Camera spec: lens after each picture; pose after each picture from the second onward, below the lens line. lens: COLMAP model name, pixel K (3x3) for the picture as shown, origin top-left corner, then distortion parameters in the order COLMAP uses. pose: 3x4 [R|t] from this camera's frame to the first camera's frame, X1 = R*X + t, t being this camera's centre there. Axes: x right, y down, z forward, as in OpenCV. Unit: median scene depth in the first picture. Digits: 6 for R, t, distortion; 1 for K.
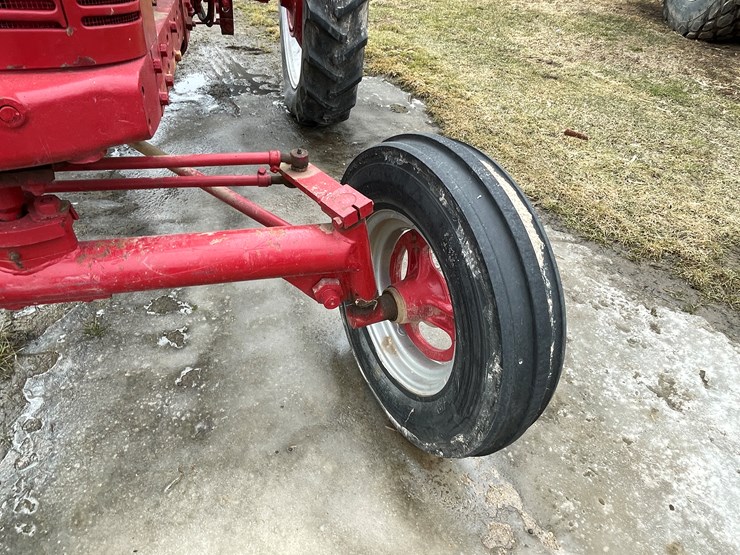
lens RADIAL K [[469.5, 0, 369.2], [0, 469.5, 280.0], [0, 0, 1]] dist [-0.003580, -0.001055]
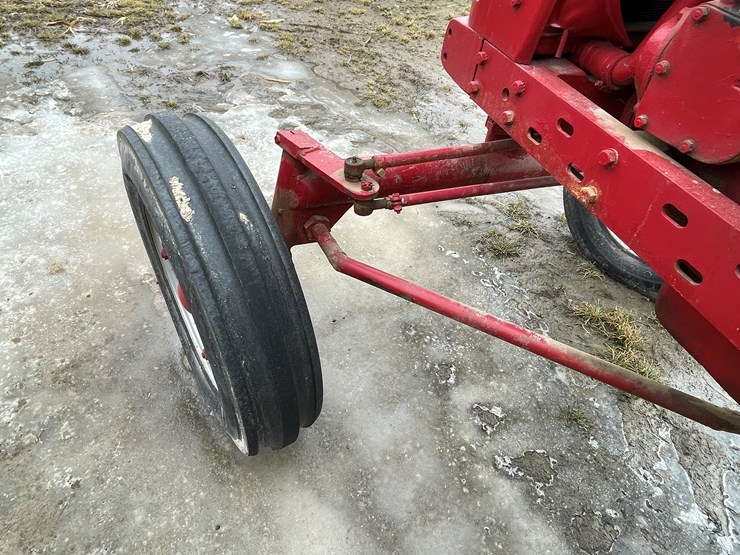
lens RADIAL K [[468.7, 0, 360.5], [0, 468.7, 271.1], [0, 0, 1]] dist [-0.002779, -0.002657]
pose [[-0.982386, -0.052982, -0.179193, -0.003989], [-0.184796, 0.133268, 0.973699, -0.668572], [-0.027708, 0.989663, -0.140712, 0.787364]]
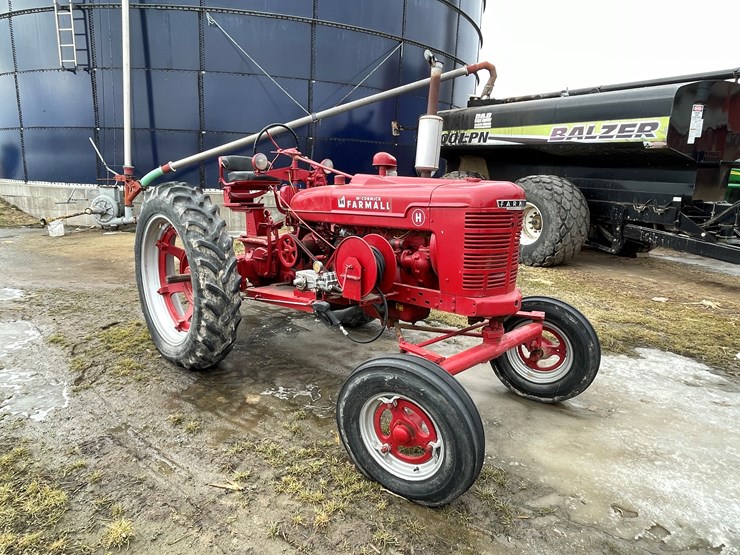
lens RADIAL K [[468.7, 0, 365.0], [0, 468.7, 278.5], [0, 0, 1]] dist [-0.002779, -0.002657]
pose [[0.874265, -0.163066, 0.457241, -1.518920], [0.341867, 0.875533, -0.341423, 0.196302], [-0.344655, 0.454810, 0.821195, -0.870921]]
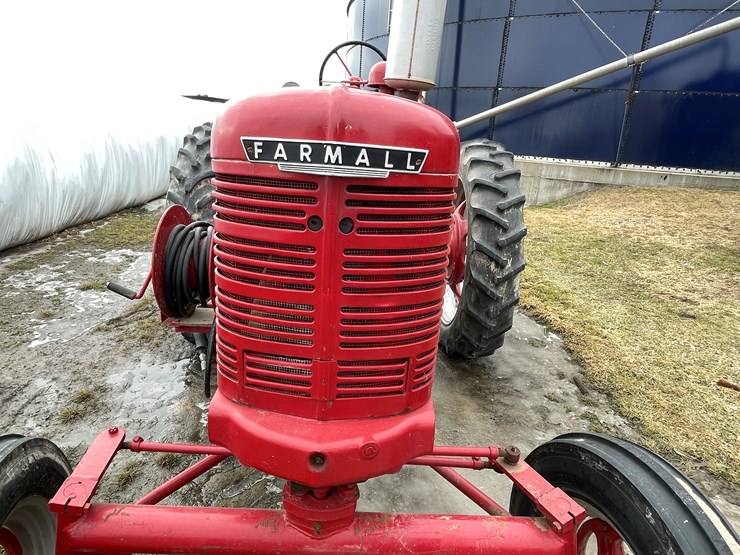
lens RADIAL K [[469.5, 0, 362.4], [0, 469.5, 274.3], [0, 0, 1]] dist [-0.003580, -0.001055]
pose [[0.970338, 0.039593, -0.238487, -0.152825], [-0.129607, 0.917945, -0.374940, -0.106245], [0.204073, 0.394728, 0.895848, -0.231181]]
